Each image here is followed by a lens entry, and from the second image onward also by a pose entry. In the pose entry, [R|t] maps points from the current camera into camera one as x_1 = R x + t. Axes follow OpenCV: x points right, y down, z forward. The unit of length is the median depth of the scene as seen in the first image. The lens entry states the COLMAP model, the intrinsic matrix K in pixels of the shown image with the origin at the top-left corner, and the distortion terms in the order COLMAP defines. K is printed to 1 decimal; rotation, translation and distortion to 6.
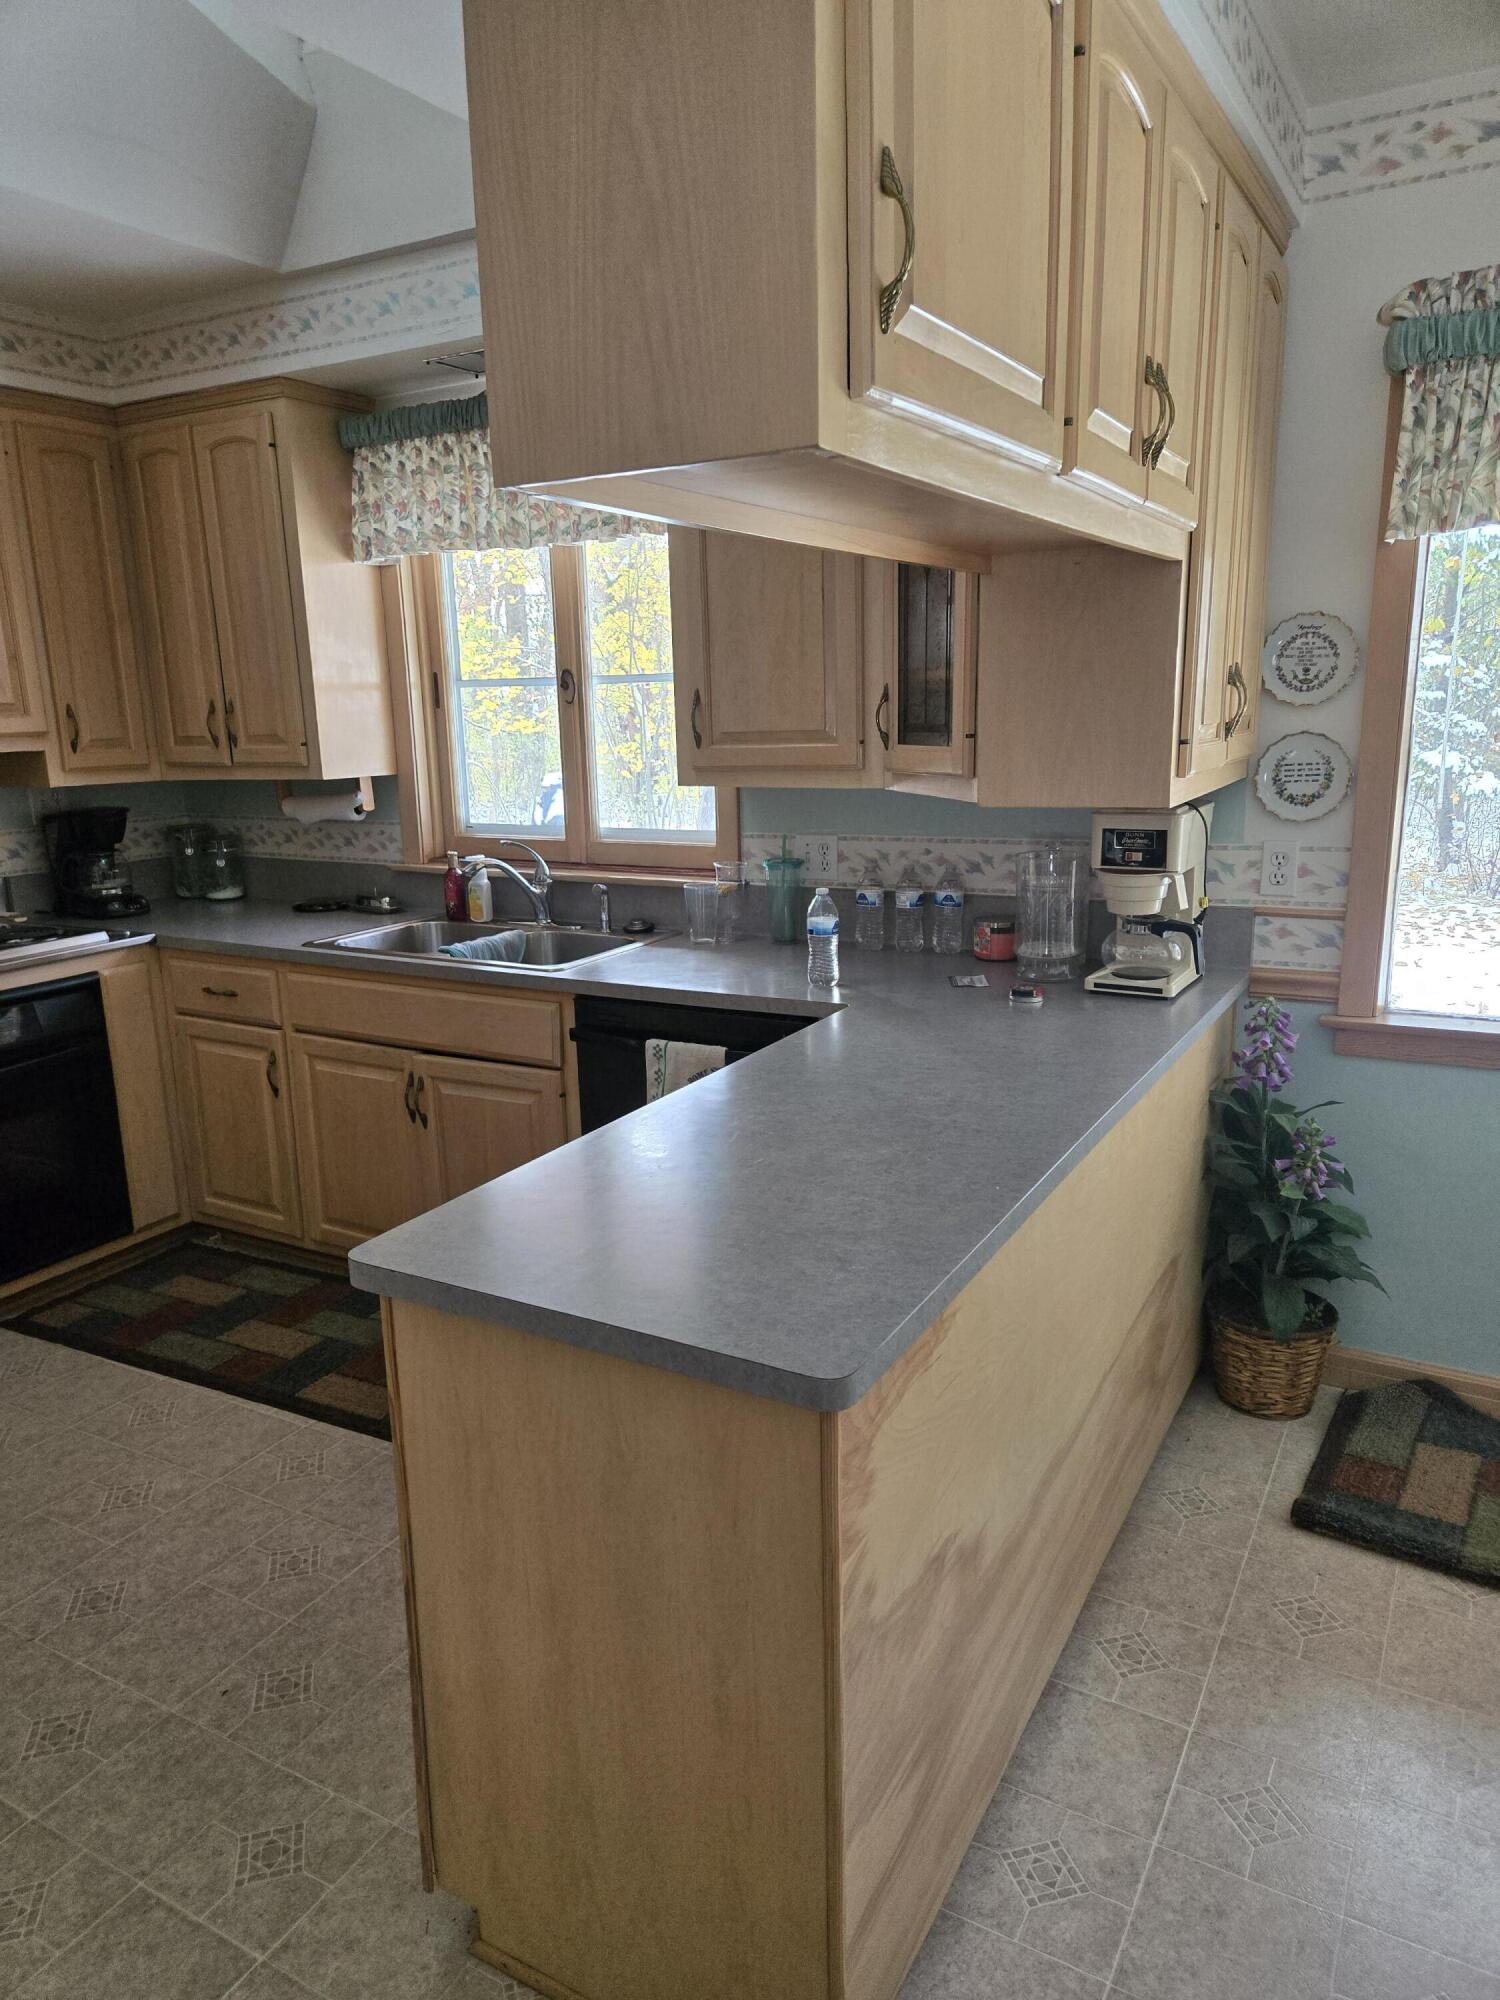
lens RADIAL K [[1333.6, 0, 744.0], [0, 1333.6, 999.9], [0, 0, 1]] dist [0.067261, -0.067443]
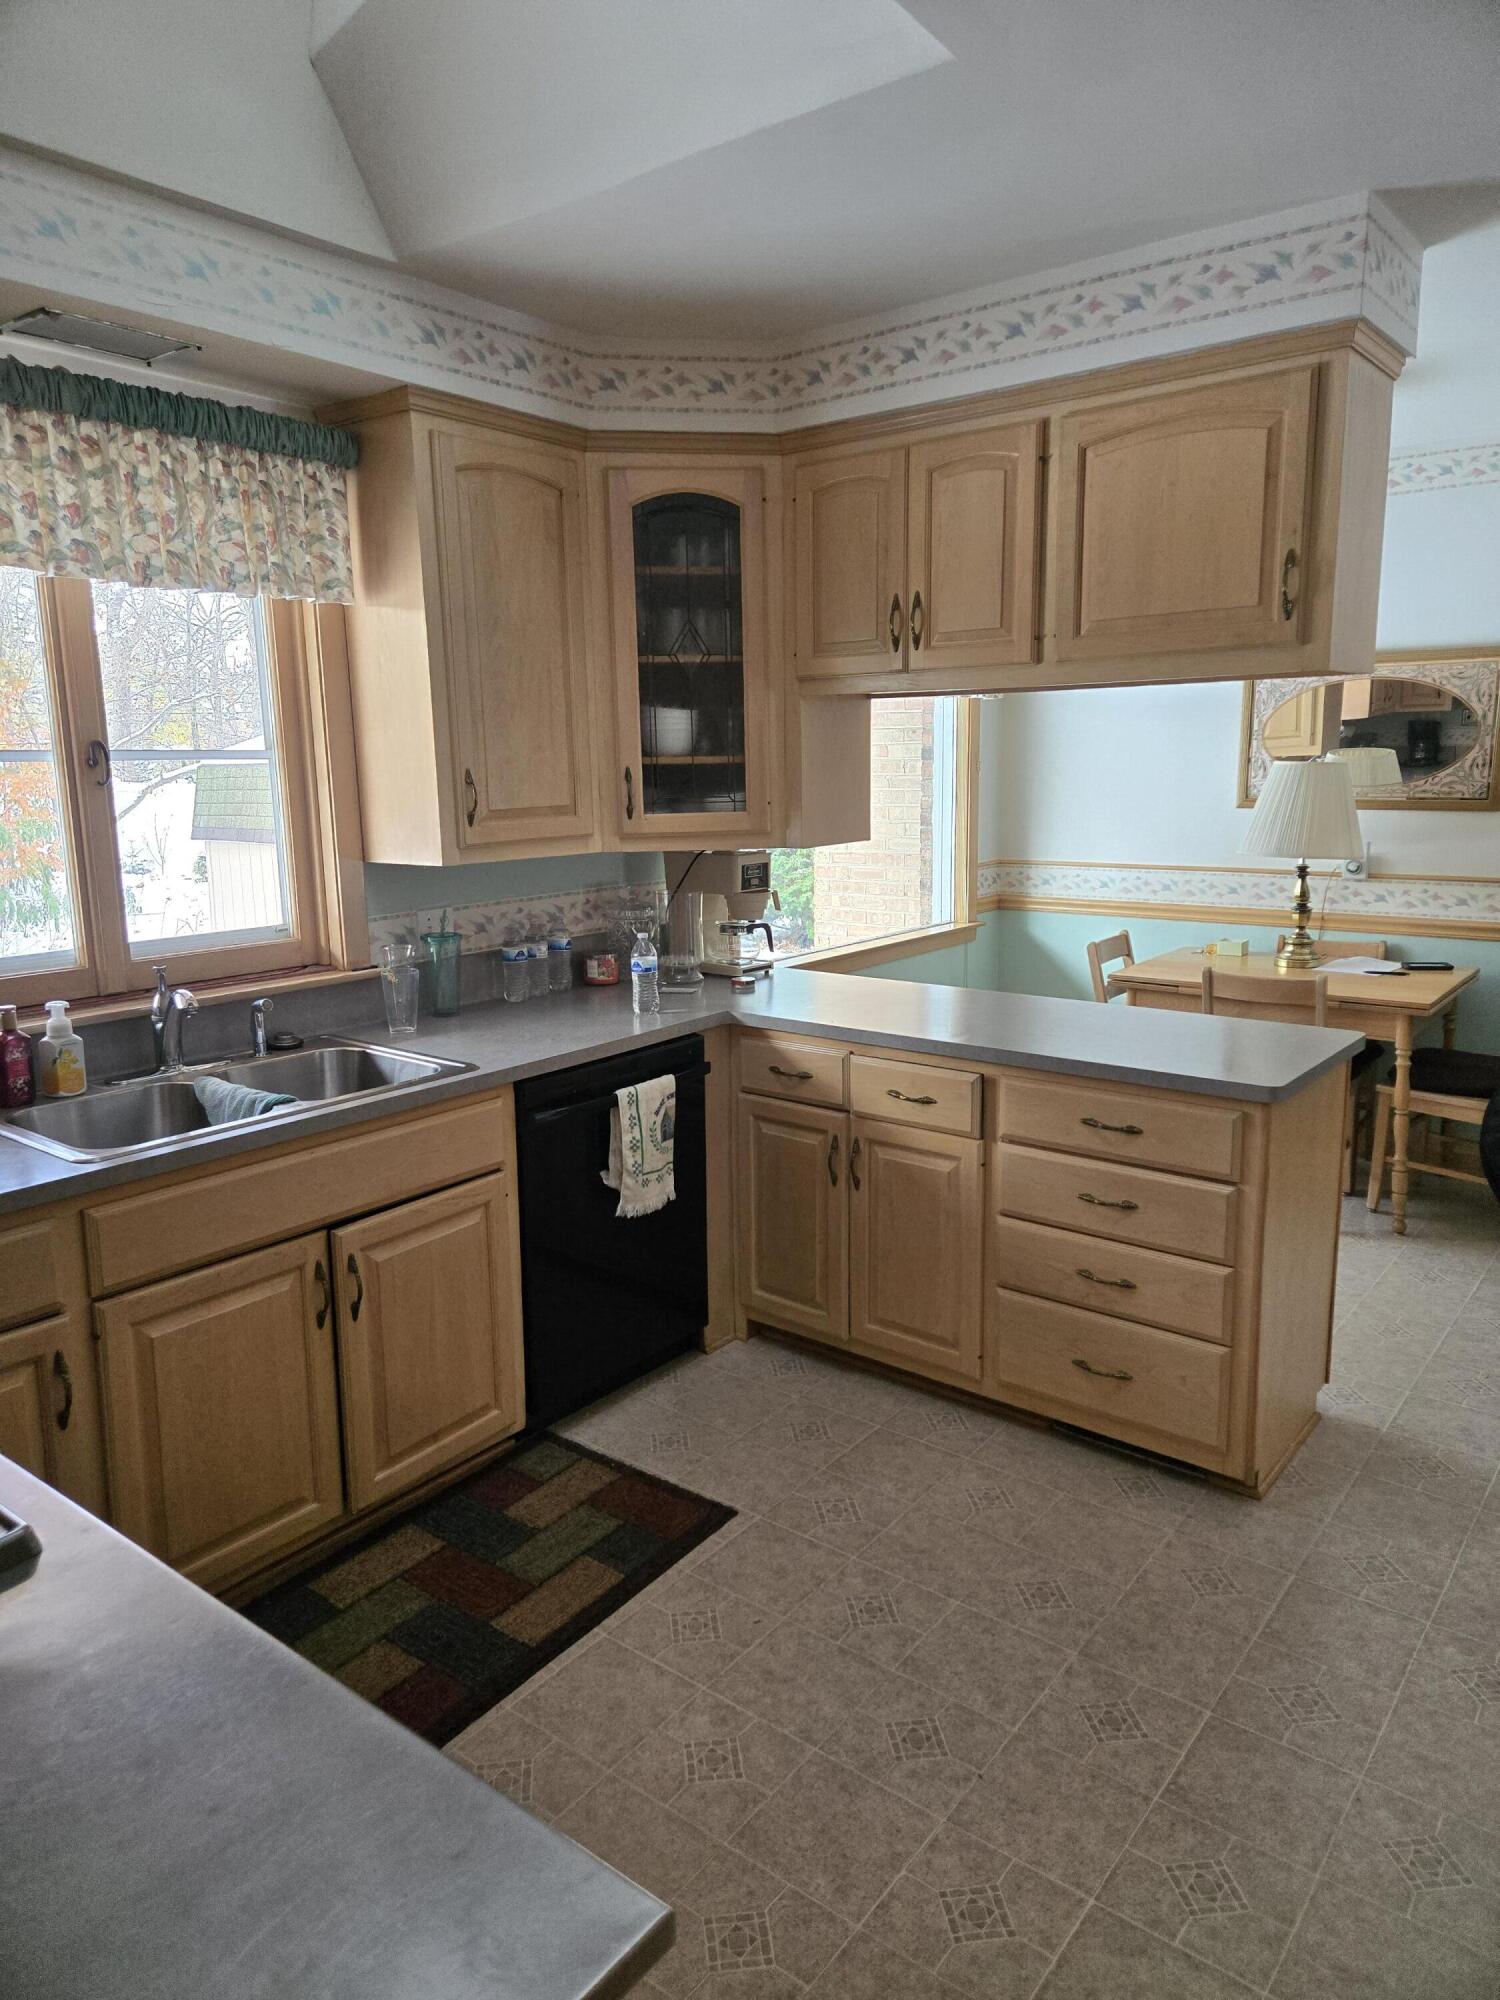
lens RADIAL K [[1331.9, 0, 748.6], [0, 1331.9, 978.8], [0, 0, 1]] dist [0.066547, -0.057433]
pose [[0.152462, -0.142435, 0.977992, -2.069505], [0.227637, 0.968015, 0.105495, -0.278946], [-0.961736, 0.206543, 0.180009, 1.319164]]
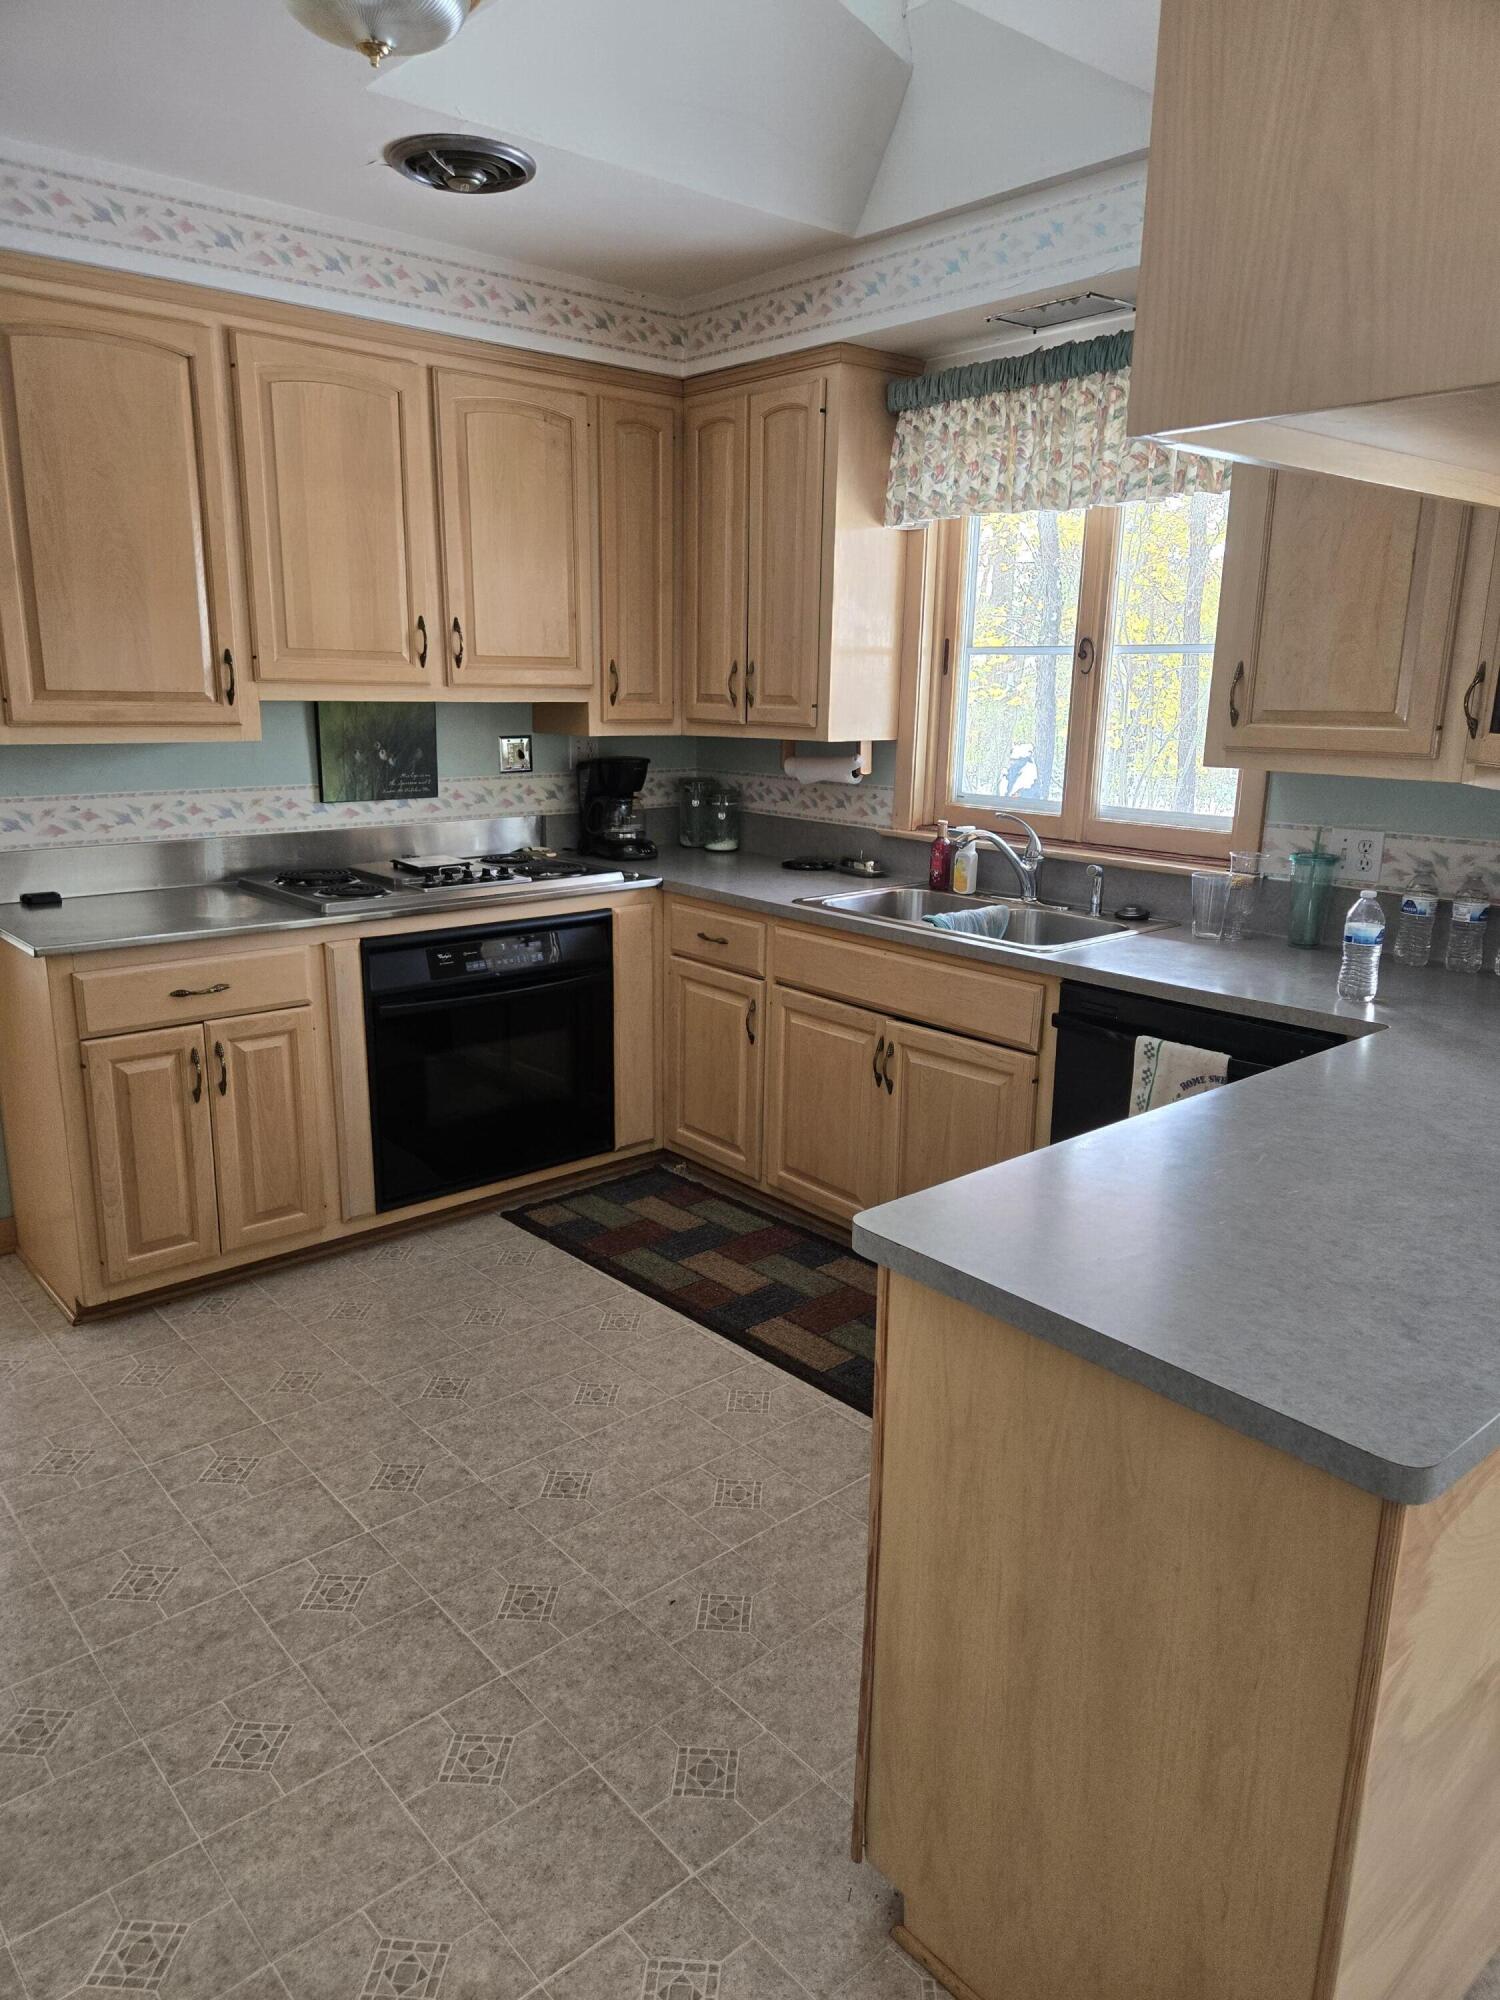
lens RADIAL K [[1344.7, 0, 746.4], [0, 1344.7, 1000.6], [0, 0, 1]] dist [0.060011, -0.070077]
pose [[0.940399, 0.115568, -0.319834, -0.053530], [-0.109156, 0.993299, 0.037968, -0.000811], [0.322079, -0.000793, 0.946713, 0.022328]]
